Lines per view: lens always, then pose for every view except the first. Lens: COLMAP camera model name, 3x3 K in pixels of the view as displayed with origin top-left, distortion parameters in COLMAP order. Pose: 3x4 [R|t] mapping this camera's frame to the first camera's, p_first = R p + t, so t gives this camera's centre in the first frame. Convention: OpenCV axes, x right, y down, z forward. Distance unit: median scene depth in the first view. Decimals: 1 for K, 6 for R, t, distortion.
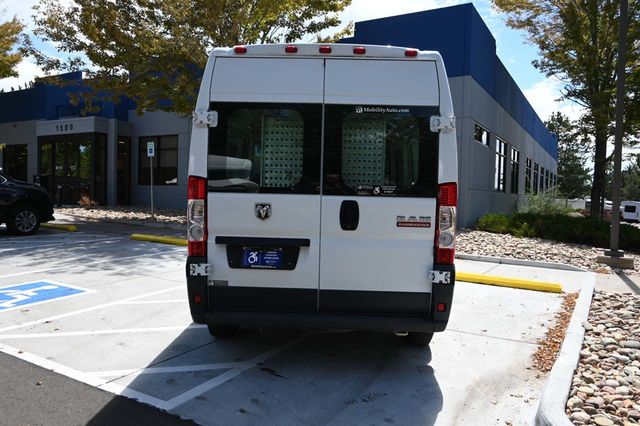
lens RADIAL K [[487.0, 0, 319.4], [0, 487.0, 211.1], [0, 0, 1]] dist [-0.001722, 0.006278]
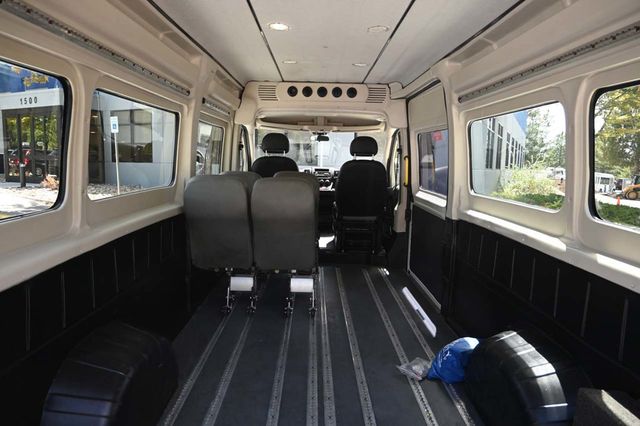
lens RADIAL K [[432.7, 0, 316.6], [0, 432.7, 213.7], [0, 0, 1]] dist [-0.001108, -0.002100]
pose [[0.999389, -0.006406, 0.034361, -0.003431], [0.003609, 0.996721, 0.080840, -0.026952], [-0.034766, -0.080666, 0.996135, 0.185165]]
